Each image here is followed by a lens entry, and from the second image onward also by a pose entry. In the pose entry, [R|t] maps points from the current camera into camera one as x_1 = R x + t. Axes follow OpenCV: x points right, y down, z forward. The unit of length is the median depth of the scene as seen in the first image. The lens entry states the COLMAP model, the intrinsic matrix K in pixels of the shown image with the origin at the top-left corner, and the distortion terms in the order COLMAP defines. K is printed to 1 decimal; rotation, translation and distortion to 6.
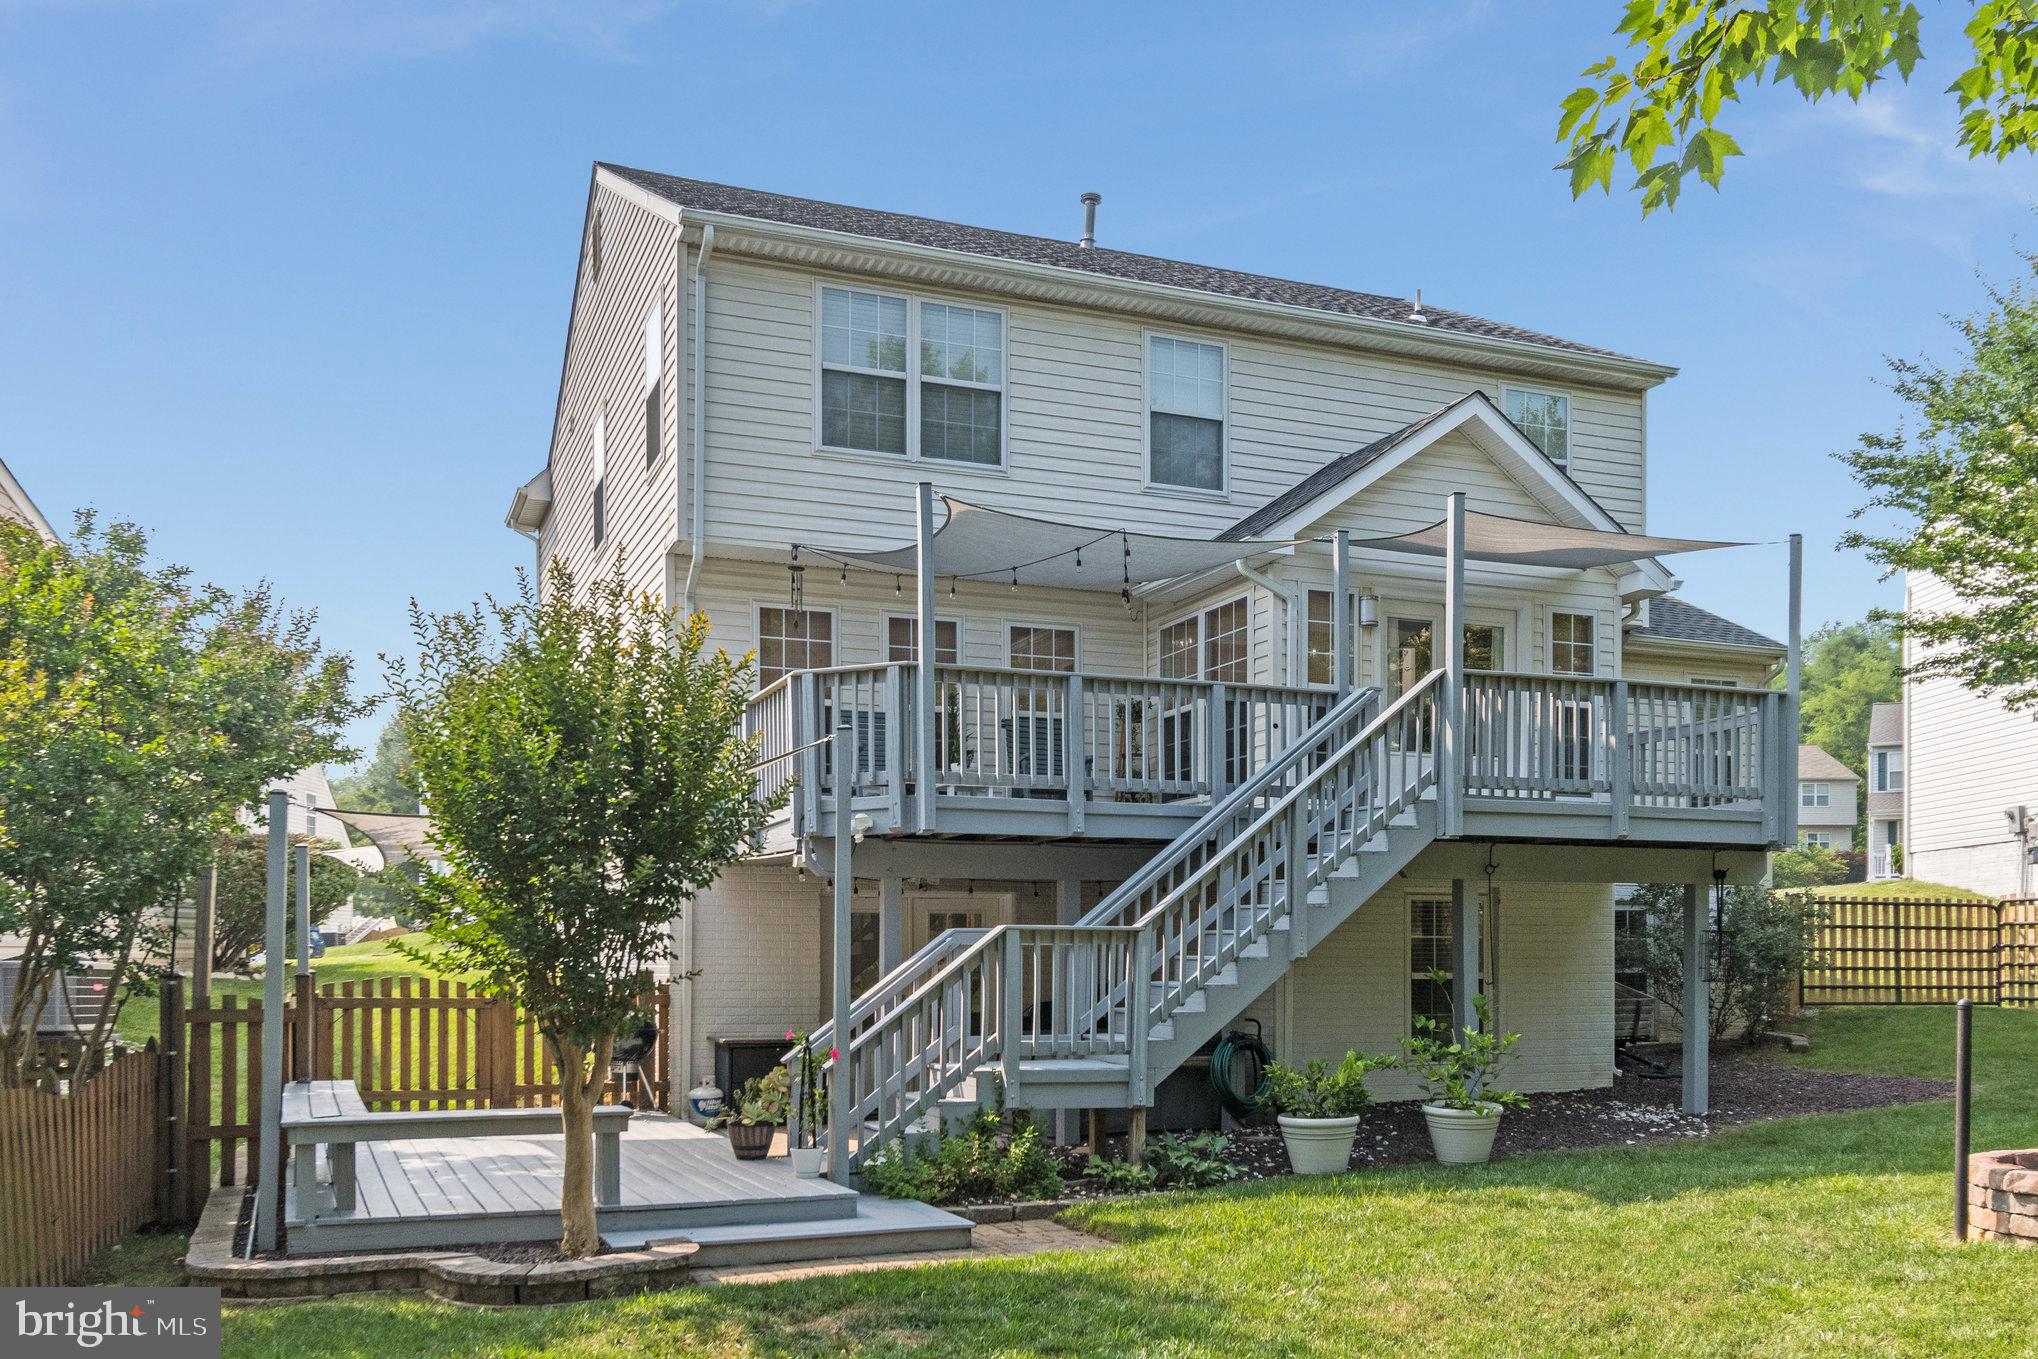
lens RADIAL K [[1738.7, 0, 1020.1], [0, 1738.7, 969.6], [0, 0, 1]] dist [-0.009845, -0.006416]
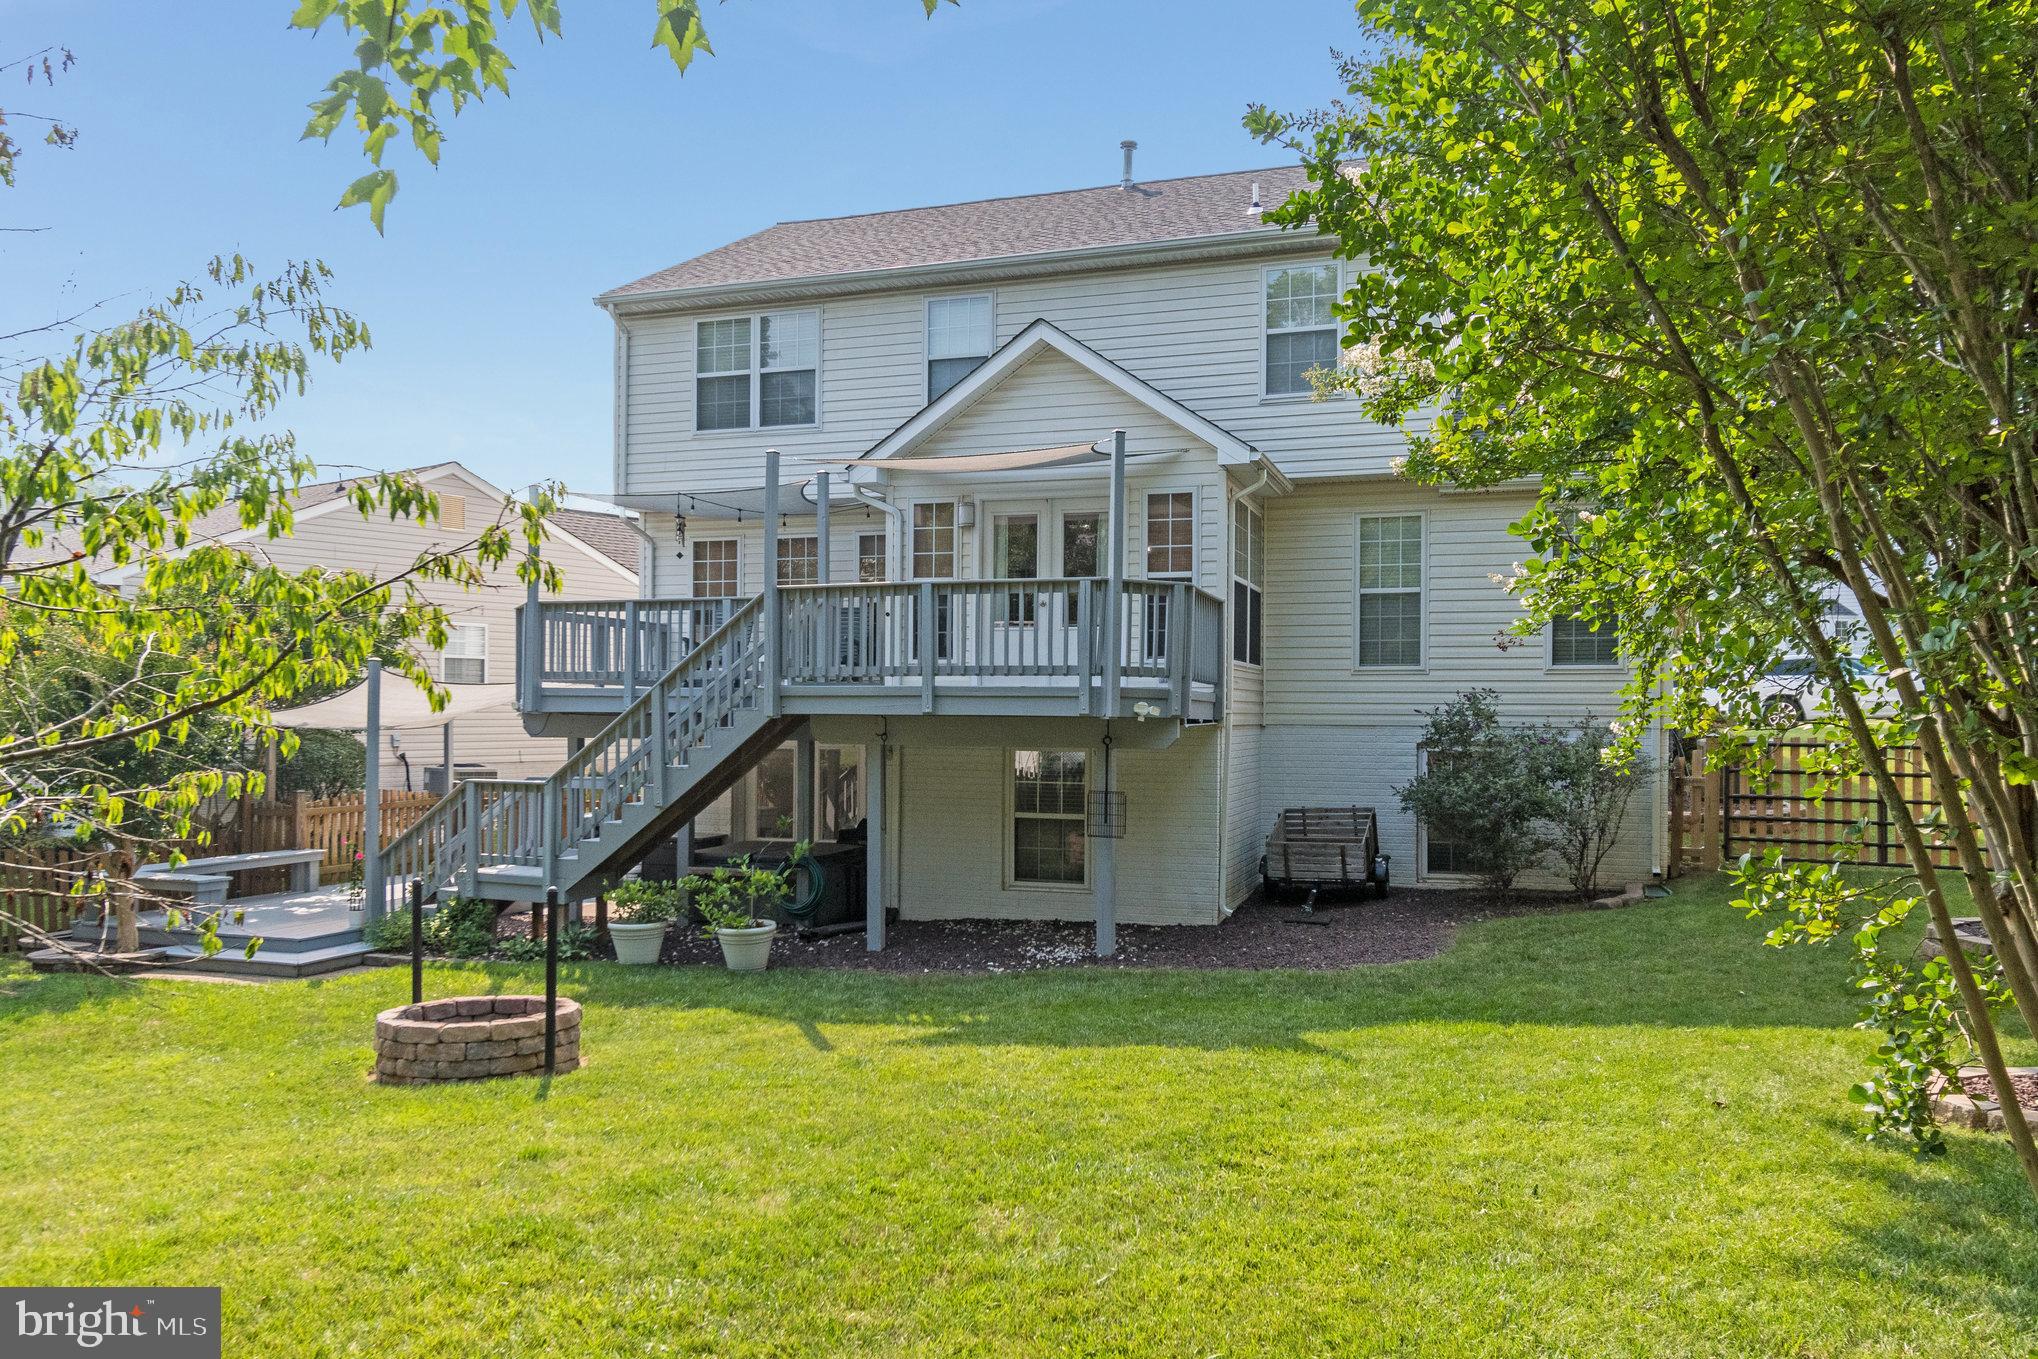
lens RADIAL K [[1544.0, 0, 1019.0], [0, 1544.0, 679.5], [0, 0, 1]] dist [0.000909, 0.000176]
pose [[0.745335, -0.006541, -0.666658, 0.897961], [-0.013190, 0.999611, -0.024554, -0.060334], [0.666559, 0.027094, 0.744959, 0.204653]]
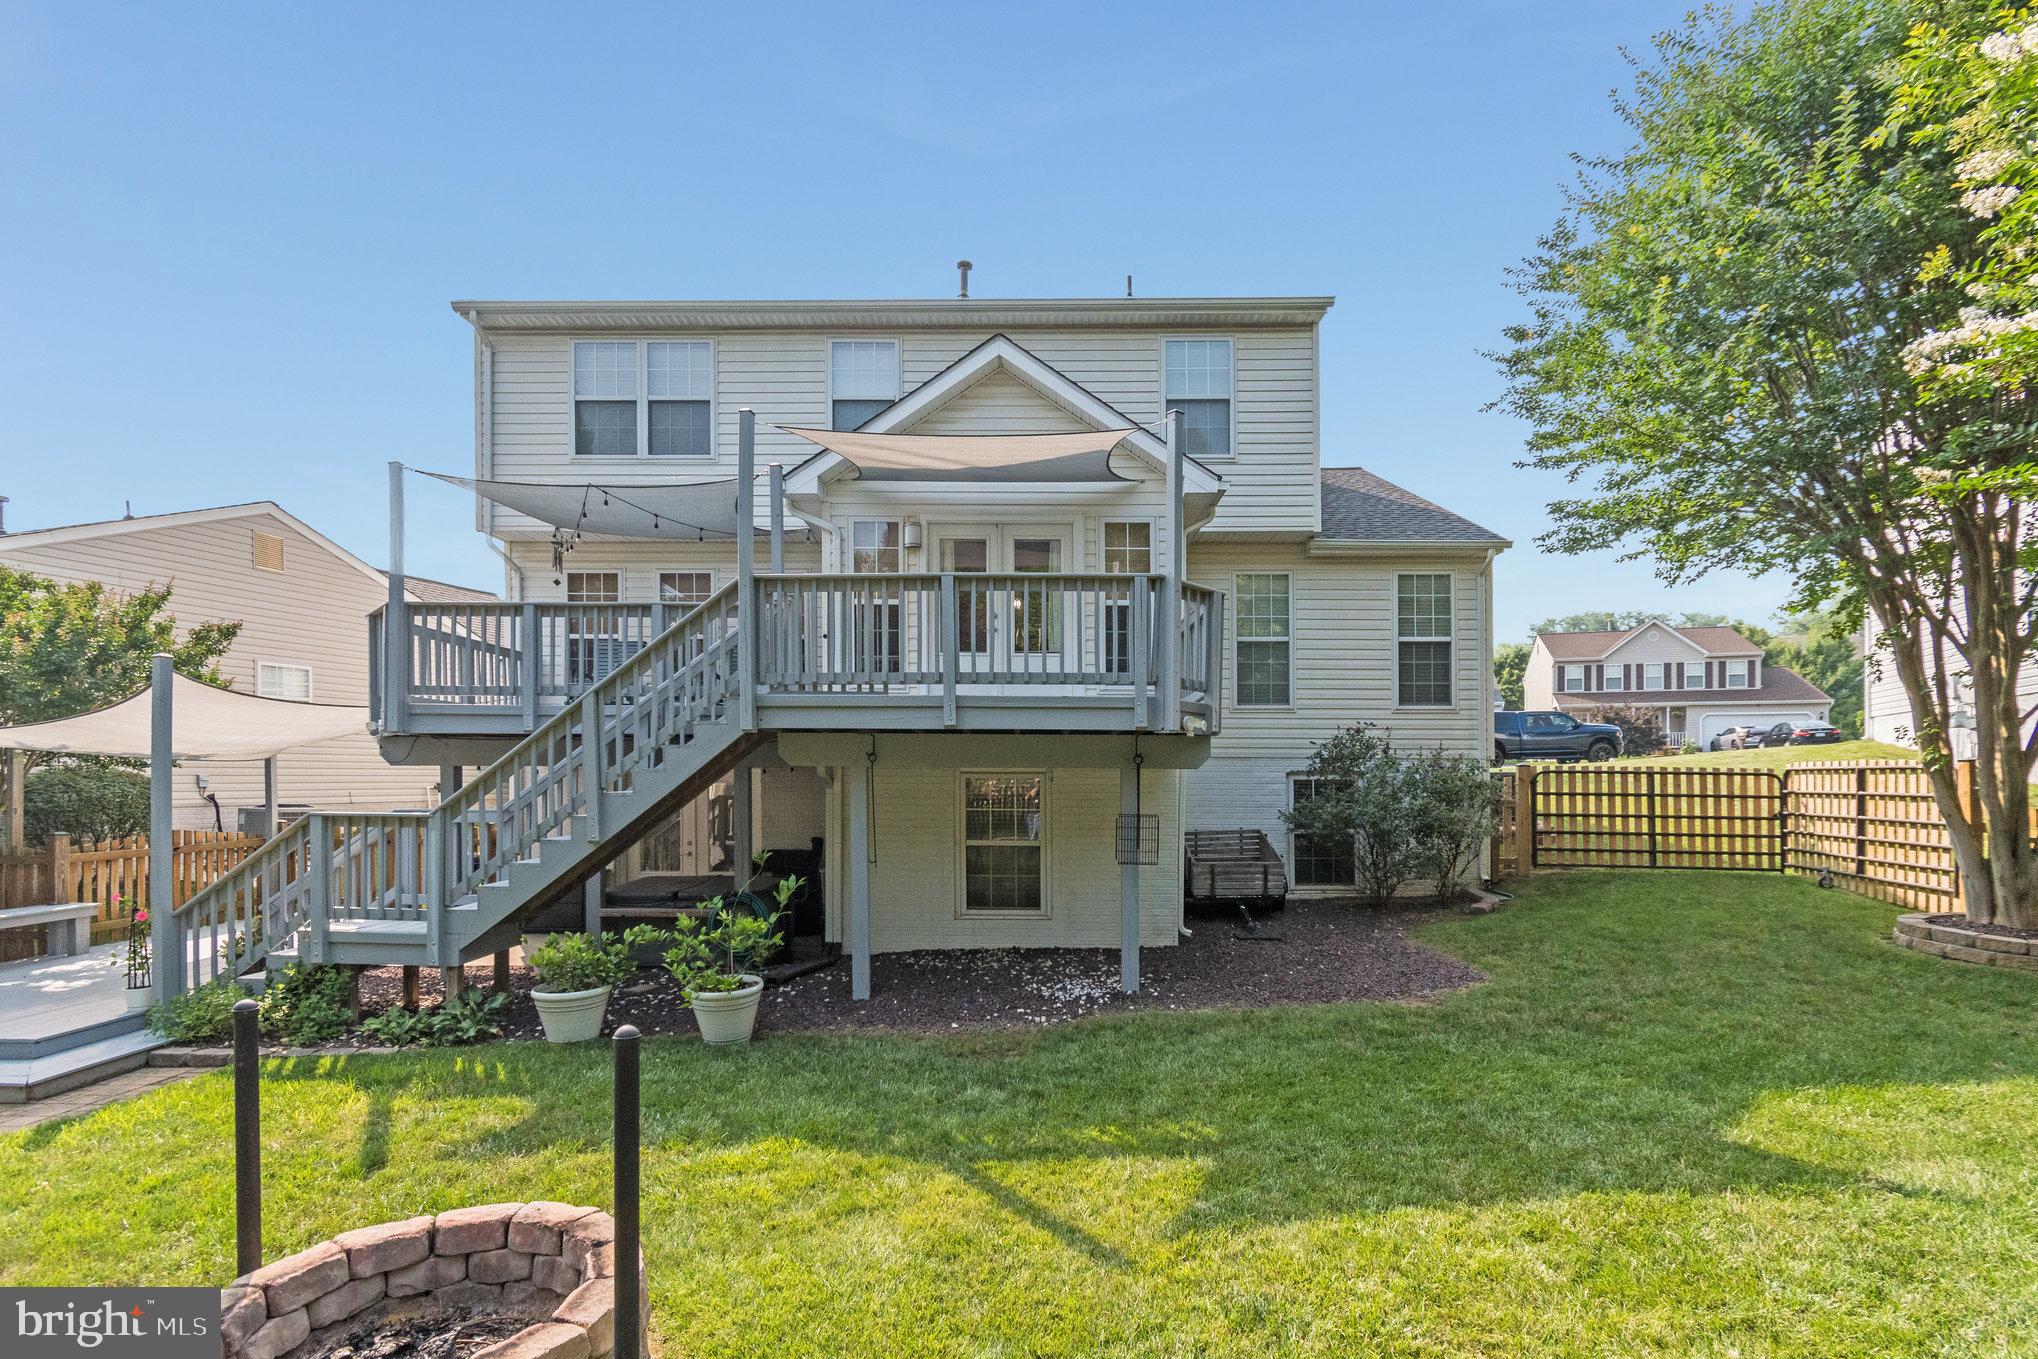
lens RADIAL K [[951.2, 0, 1016.0], [0, 951.2, 781.1], [0, 0, 1]] dist [-0.000421, -0.000396]
pose [[0.917956, 0.008501, -0.396592, 0.495078], [-0.011066, 0.999930, -0.004180, -0.034100], [0.396528, 0.008226, 0.917986, 0.406761]]
